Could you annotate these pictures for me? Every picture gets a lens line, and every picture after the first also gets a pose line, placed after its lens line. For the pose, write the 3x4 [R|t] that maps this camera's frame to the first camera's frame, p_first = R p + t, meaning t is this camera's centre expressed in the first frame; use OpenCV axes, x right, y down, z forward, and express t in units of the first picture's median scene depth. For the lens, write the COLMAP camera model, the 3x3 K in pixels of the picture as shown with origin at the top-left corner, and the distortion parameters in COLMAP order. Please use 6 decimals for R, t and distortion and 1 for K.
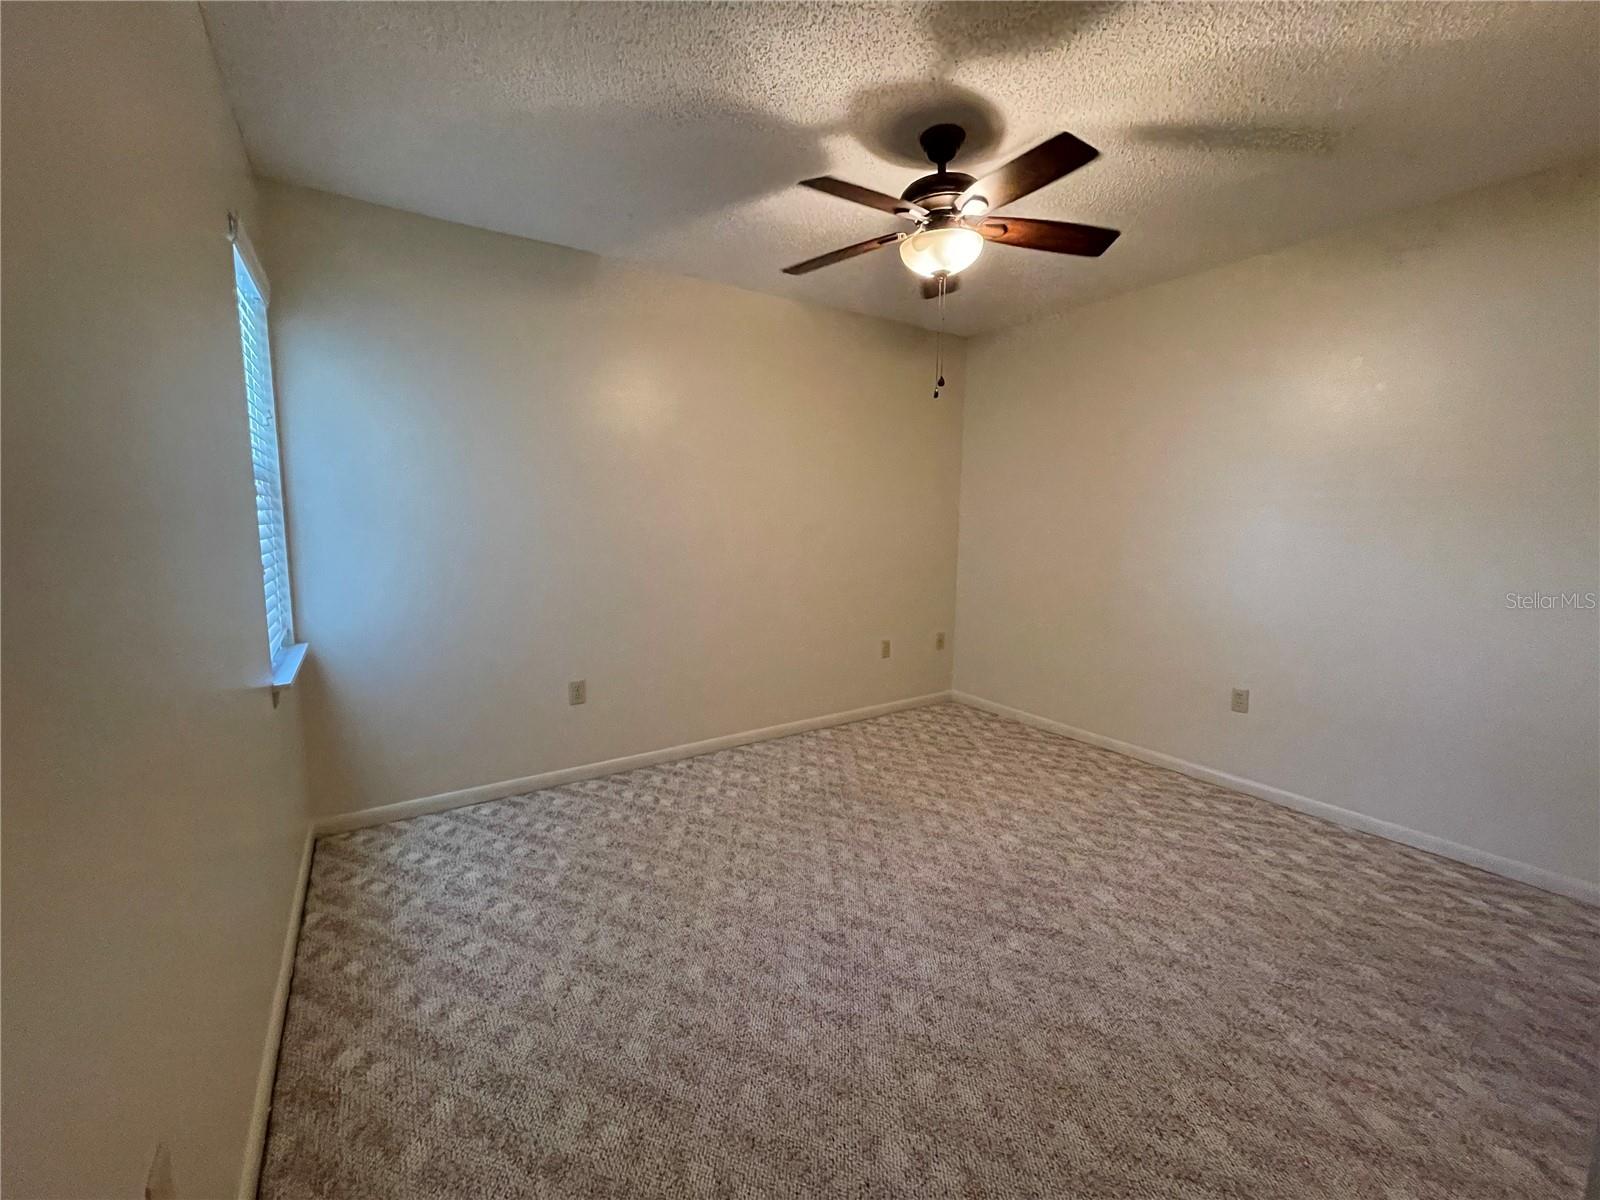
lens RADIAL K [[649.5, 0, 800.5], [0, 649.5, 600.0], [0, 0, 1]] dist [0.001447, 0.001229]
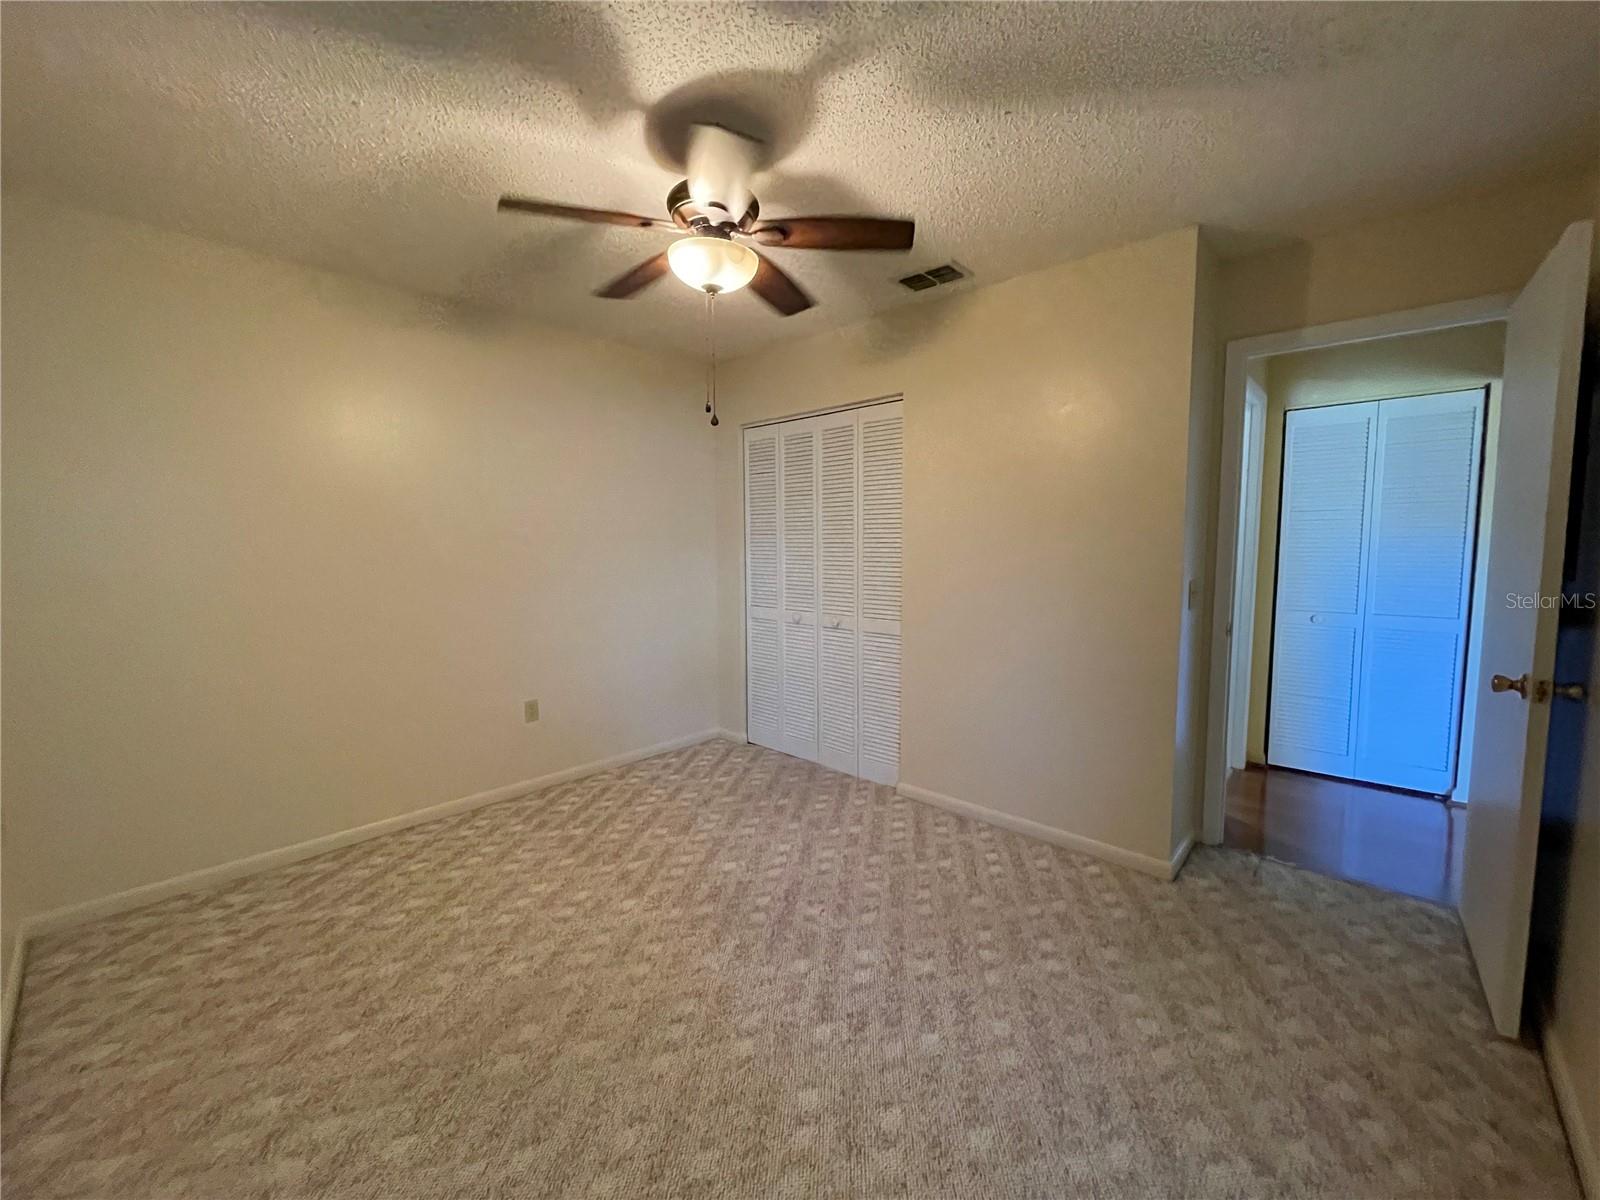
lens RADIAL K [[649.5, 0, 801.4], [0, 649.5, 596.2], [0, 0, 1]] dist [0.001447, 0.001229]
pose [[-0.230838, -0.093039, 0.968534, -0.507856], [0.125930, 0.984189, 0.124557, -0.121657], [-0.964808, 0.150720, -0.215472, 0.804901]]
